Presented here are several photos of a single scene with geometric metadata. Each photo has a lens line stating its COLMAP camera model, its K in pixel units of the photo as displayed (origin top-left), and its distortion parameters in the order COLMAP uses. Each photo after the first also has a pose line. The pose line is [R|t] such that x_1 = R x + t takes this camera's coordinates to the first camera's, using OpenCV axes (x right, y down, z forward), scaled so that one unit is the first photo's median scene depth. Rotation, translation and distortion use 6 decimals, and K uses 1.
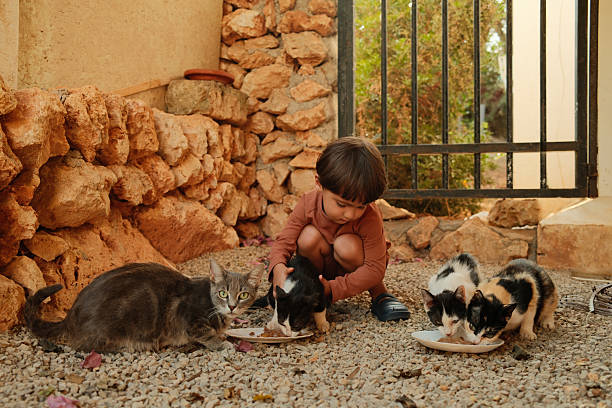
lens RADIAL K [[599.3, 0, 306.0], [0, 599.3, 204.0], [0, 0, 1]] dist [-0.066121, 0.150869]
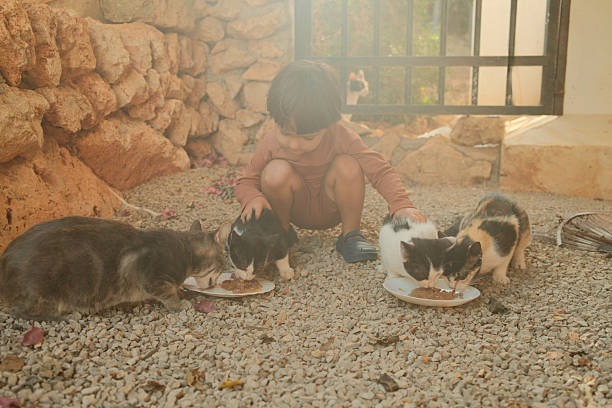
lens RADIAL K [[599.3, 0, 306.0], [0, 599.3, 204.0], [0, 0, 1]] dist [-0.066121, 0.150869]
pose [[0.996172, -0.011613, 0.086640, -0.019349], [-0.003790, 0.984465, 0.175537, -0.057032], [-0.087333, -0.175194, 0.980653, 0.087401]]
